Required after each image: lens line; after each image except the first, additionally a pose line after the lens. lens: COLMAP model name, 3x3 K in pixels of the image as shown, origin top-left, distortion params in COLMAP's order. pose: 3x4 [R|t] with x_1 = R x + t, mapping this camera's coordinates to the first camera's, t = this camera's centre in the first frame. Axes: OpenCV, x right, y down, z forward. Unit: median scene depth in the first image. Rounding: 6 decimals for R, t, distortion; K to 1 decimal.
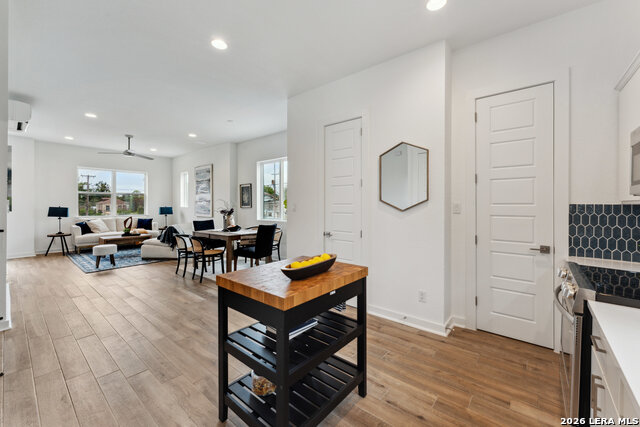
lens RADIAL K [[260.3, 0, 314.3], [0, 260.3, 204.0], [0, 0, 1]] dist [0.002331, -0.000312]
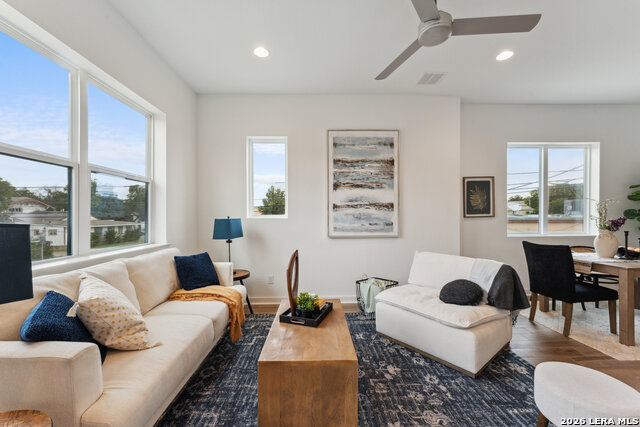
lens RADIAL K [[260.3, 0, 322.8], [0, 260.3, 218.2], [0, 0, 1]] dist [0.002331, -0.000312]
pose [[0.743699, -0.007240, 0.668476, -1.022028], [0.003461, 0.999970, 0.006980, 0.012368], [-0.668506, -0.002878, 0.743701, 0.894067]]
